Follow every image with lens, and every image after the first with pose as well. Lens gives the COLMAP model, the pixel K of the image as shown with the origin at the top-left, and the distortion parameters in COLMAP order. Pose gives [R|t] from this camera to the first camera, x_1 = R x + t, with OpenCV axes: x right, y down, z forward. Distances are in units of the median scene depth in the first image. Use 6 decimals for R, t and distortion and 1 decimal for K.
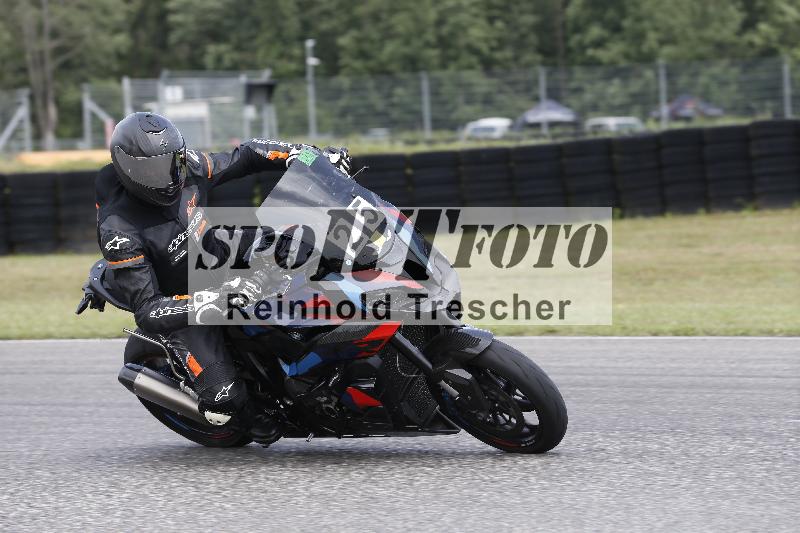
lens RADIAL K [[4614.8, 0, 400.0], [0, 4614.8, 266.5], [0, 0, 1]] dist [5.977955, 2.961740]
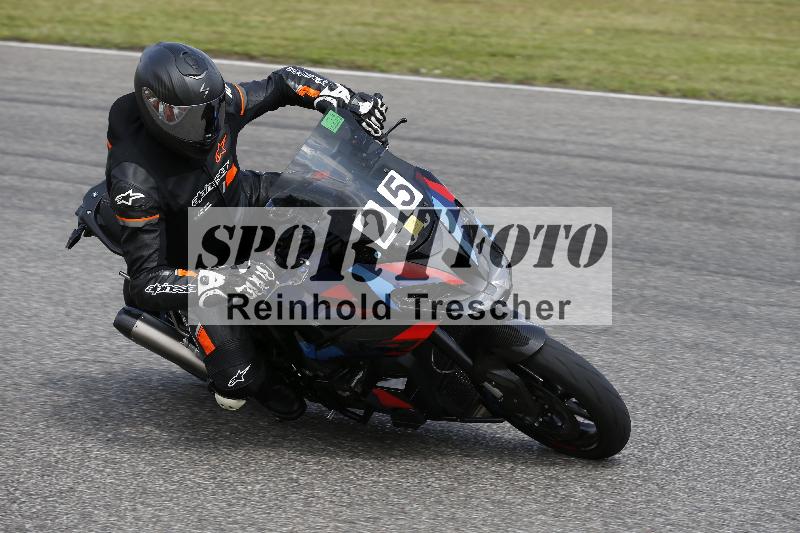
lens RADIAL K [[3915.8, 0, 400.0], [0, 3915.8, 266.5], [0, 0, 1]] dist [9.783445, 2.576556]
pose [[0.999745, 0.021938, -0.005399, -0.002988], [-0.021802, 0.999472, 0.024074, -0.013934], [0.005924, -0.023950, 0.999696, 0.263811]]
